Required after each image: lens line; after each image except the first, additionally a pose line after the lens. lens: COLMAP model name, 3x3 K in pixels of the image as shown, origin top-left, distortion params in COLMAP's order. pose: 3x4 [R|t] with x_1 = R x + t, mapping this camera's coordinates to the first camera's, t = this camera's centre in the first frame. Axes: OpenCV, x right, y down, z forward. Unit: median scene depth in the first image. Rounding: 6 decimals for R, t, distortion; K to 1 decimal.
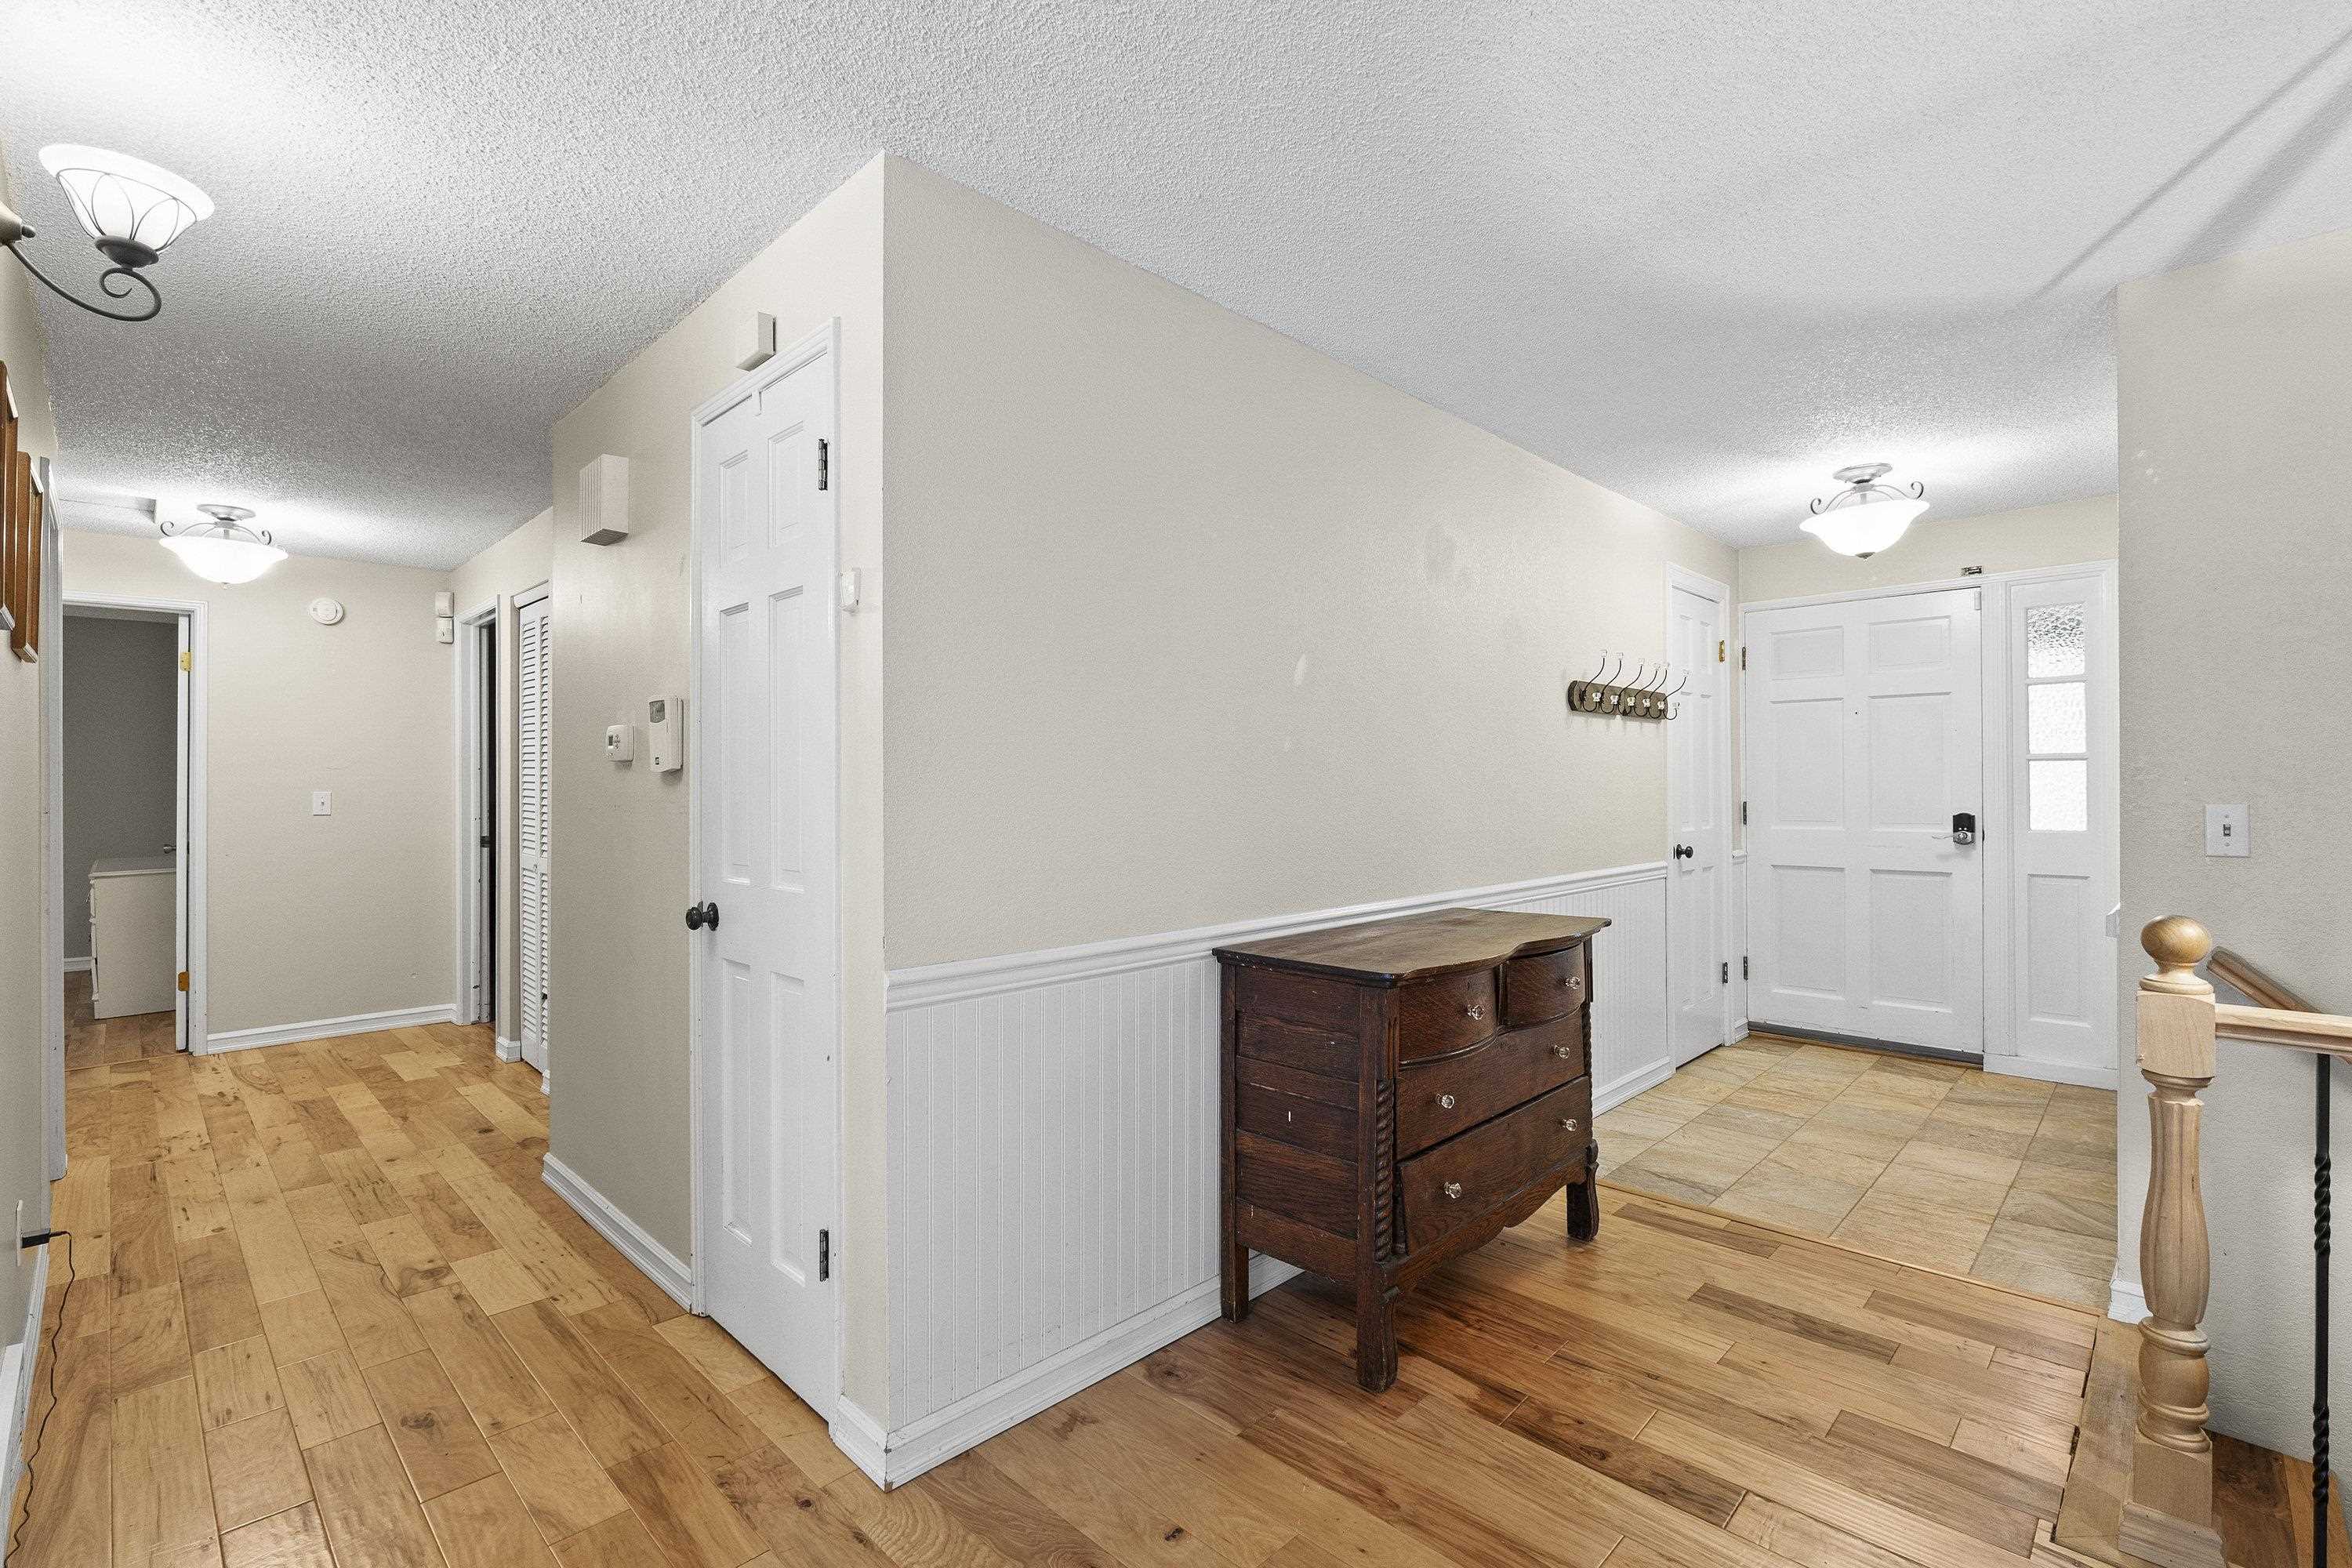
lens RADIAL K [[1050.9, 0, 1176.0], [0, 1050.9, 784.0], [0, 0, 1]] dist [0.002353, -0.007030]
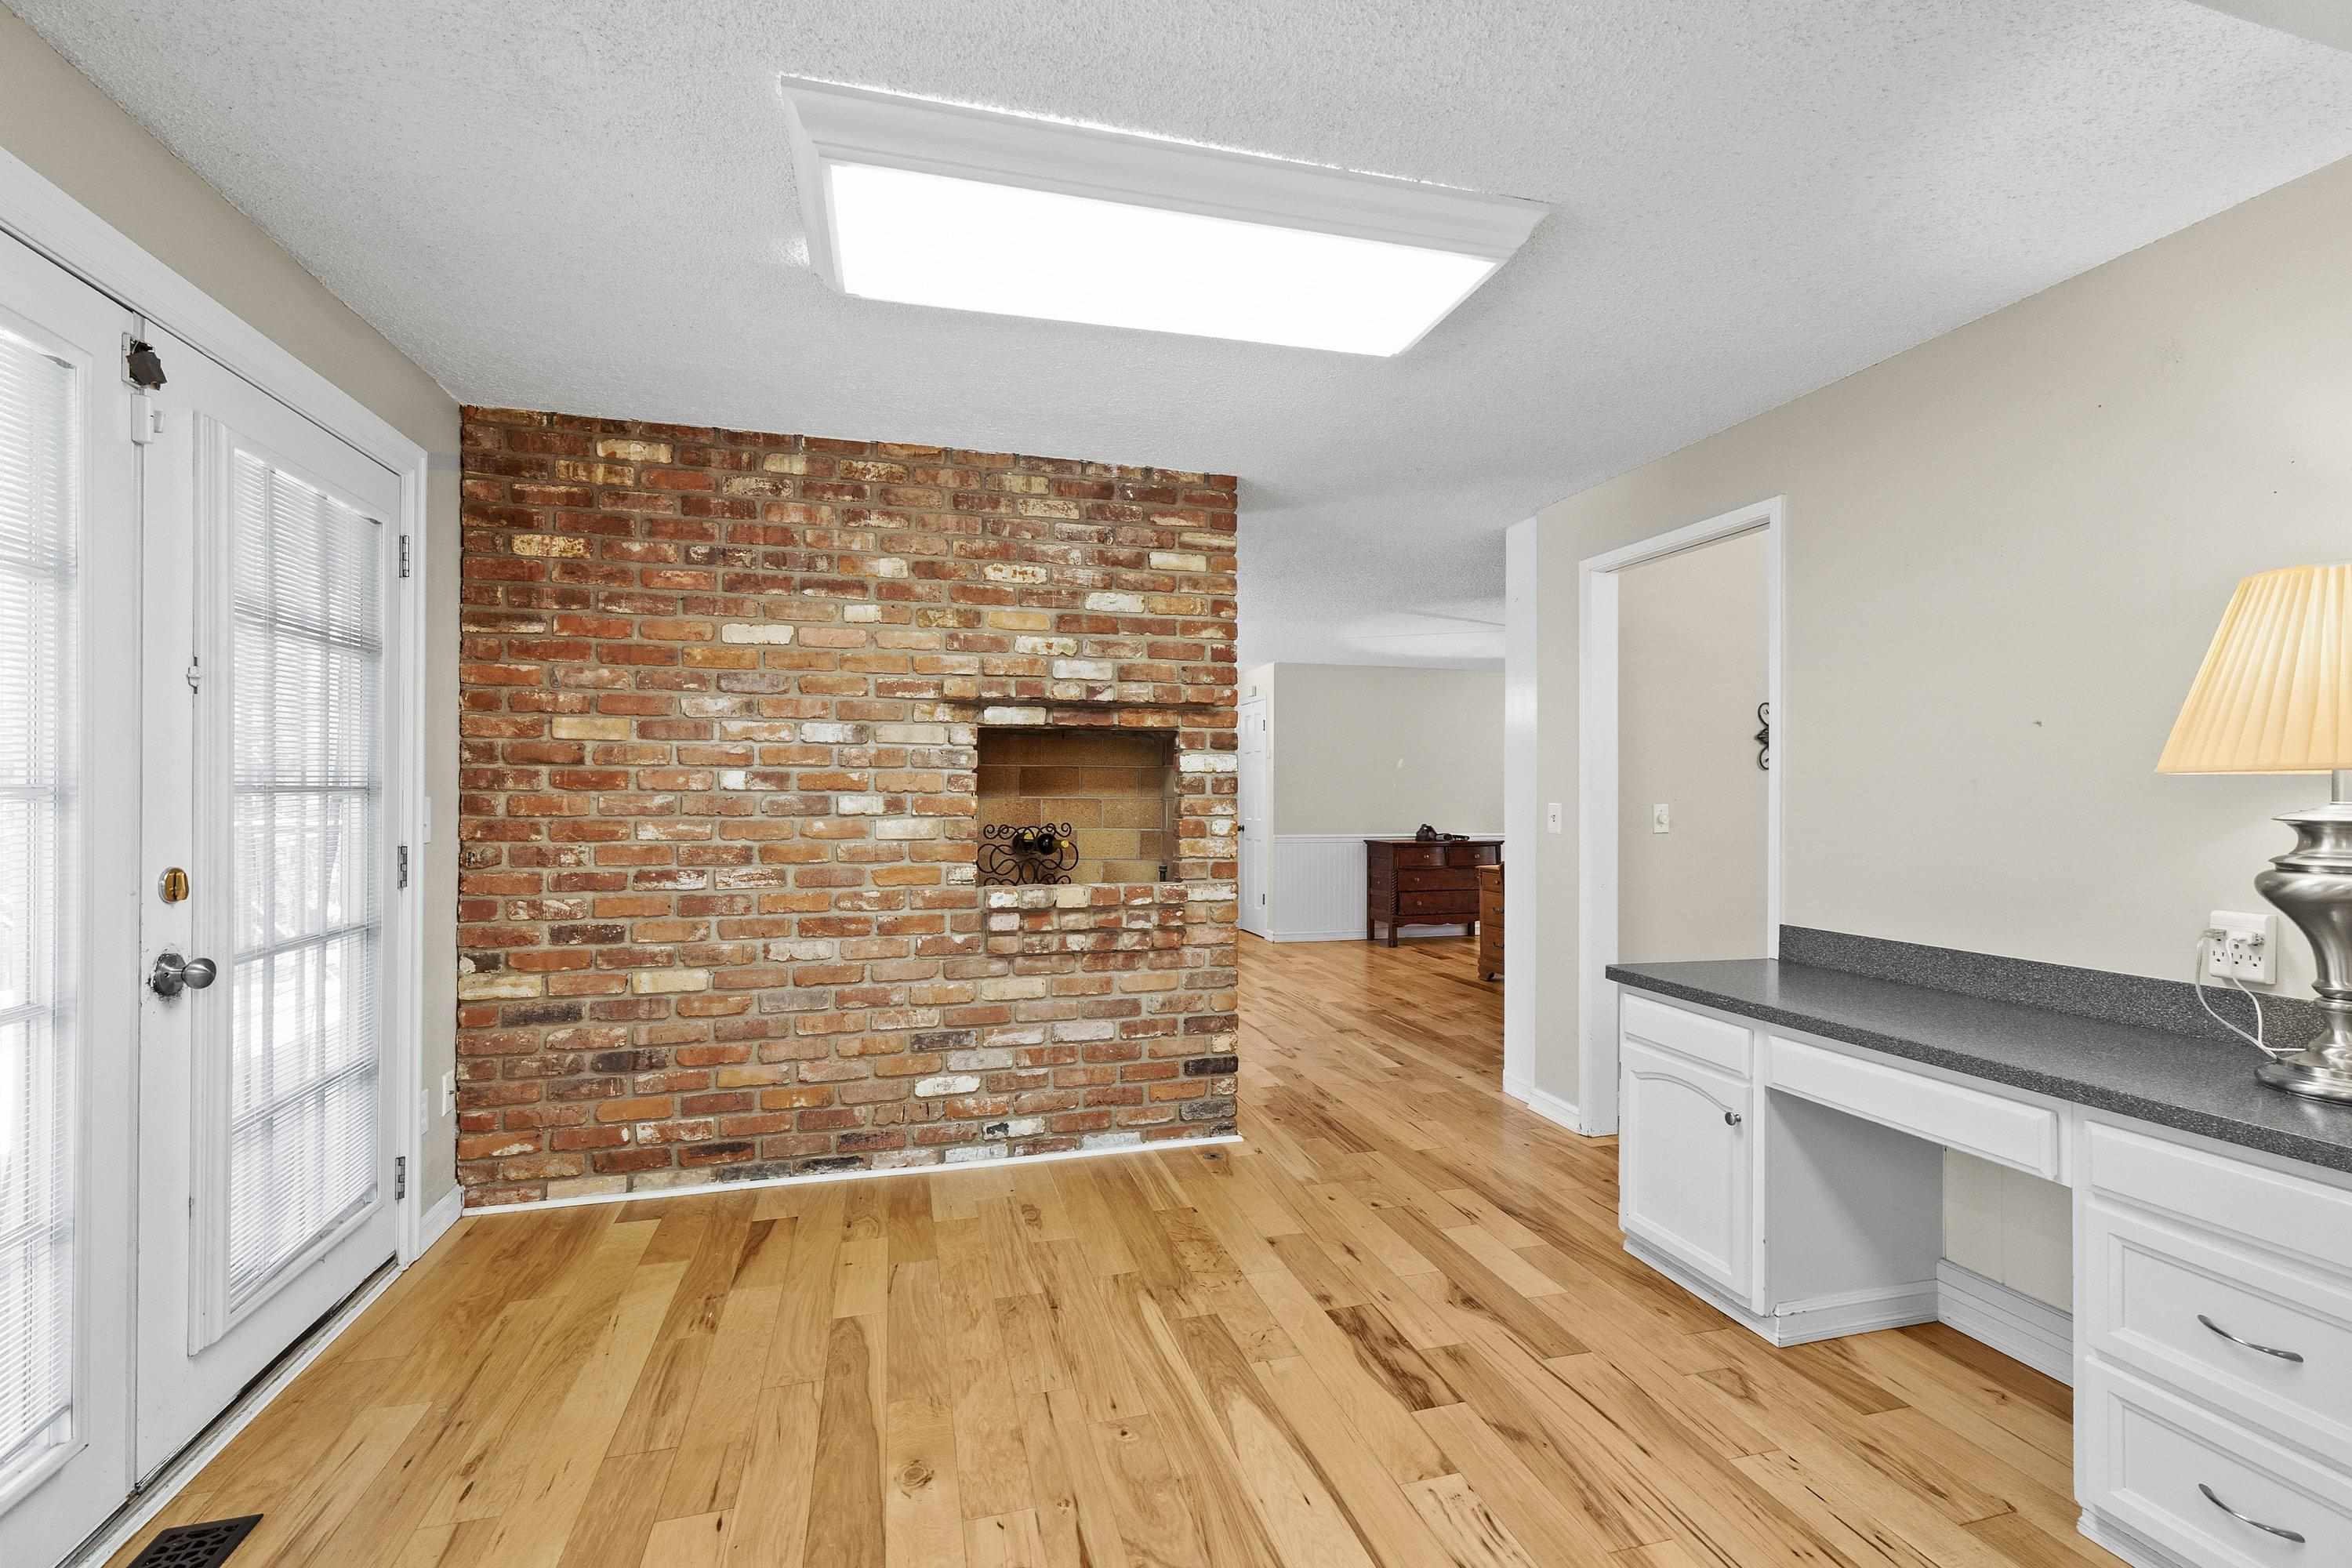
lens RADIAL K [[987.2, 0, 1176.0], [0, 987.2, 784.0], [0, 0, 1]] dist [-0.018016, -0.000034]
pose [[0.876042, 0.005545, -0.482203, 1.021417], [-0.003216, 0.999979, 0.005655, -0.056043], [0.482224, -0.003403, 0.876041, -2.139433]]
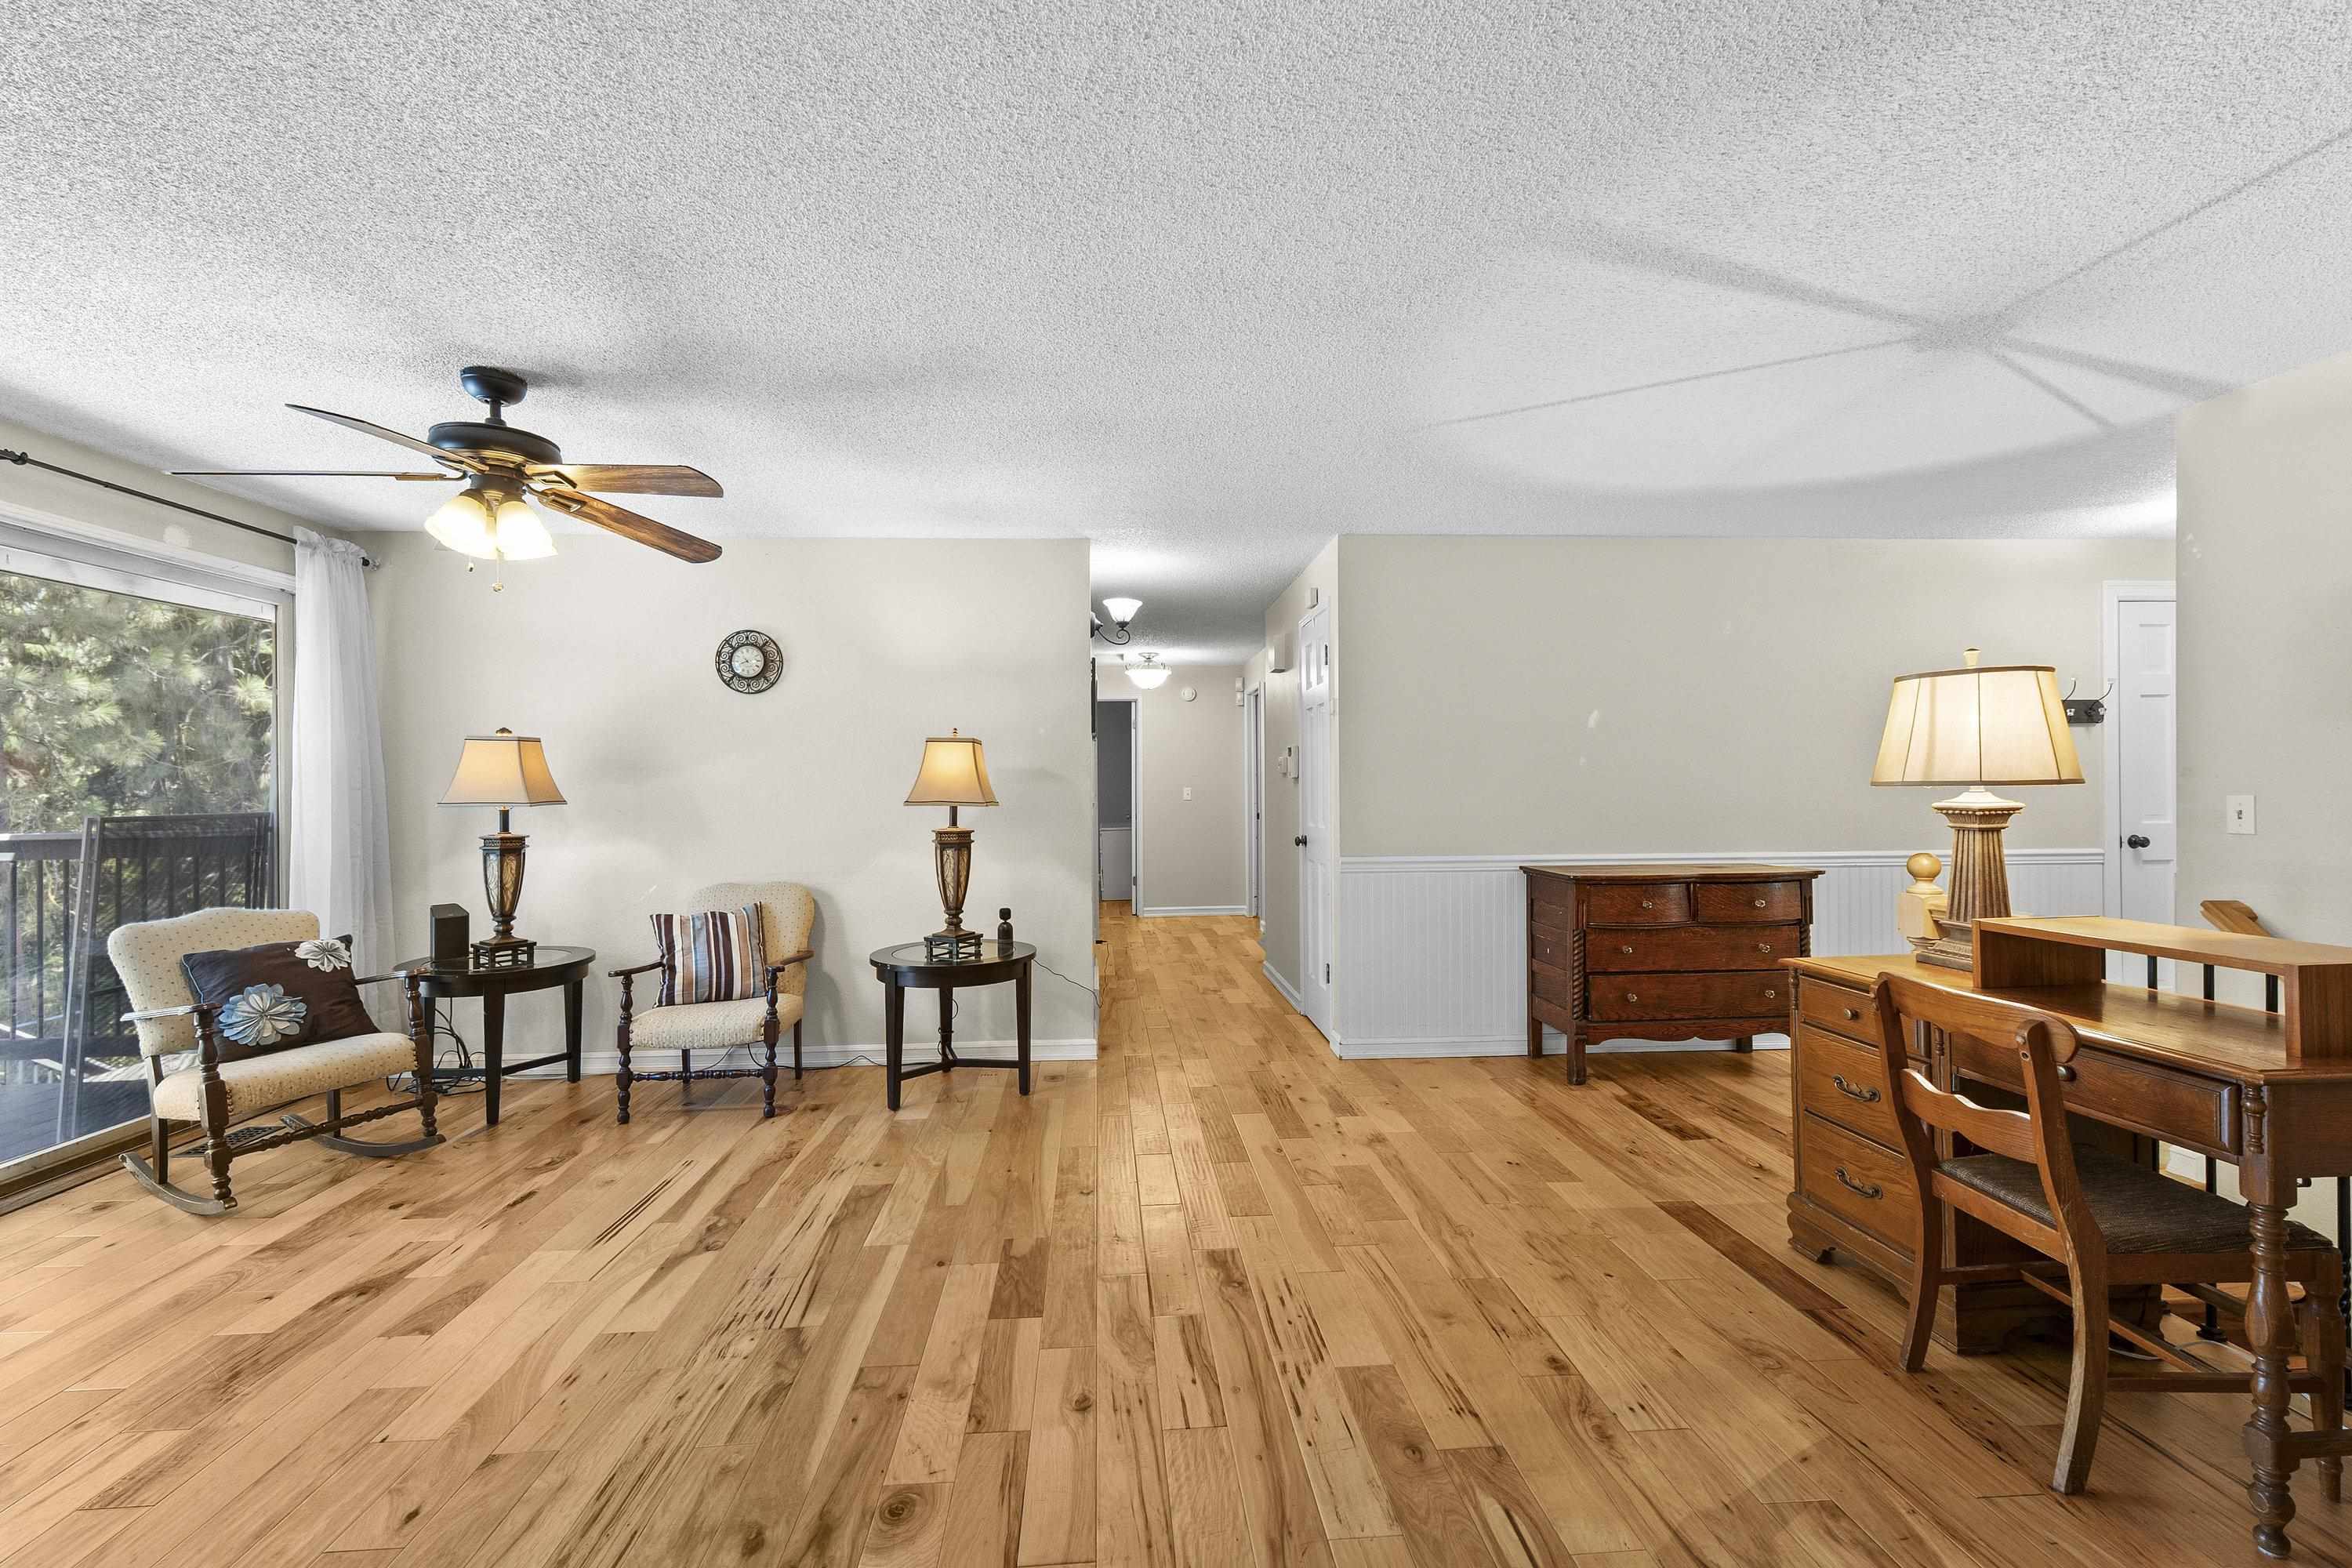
lens RADIAL K [[987.2, 0, 1176.0], [0, 987.2, 784.0], [0, 0, 1]] dist [-0.018016, -0.000034]
pose [[0.756289, -0.003257, -0.654230, 0.674450], [0.005223, 0.999986, 0.001059, -0.003008], [0.654217, -0.004218, 0.756295, -0.729106]]
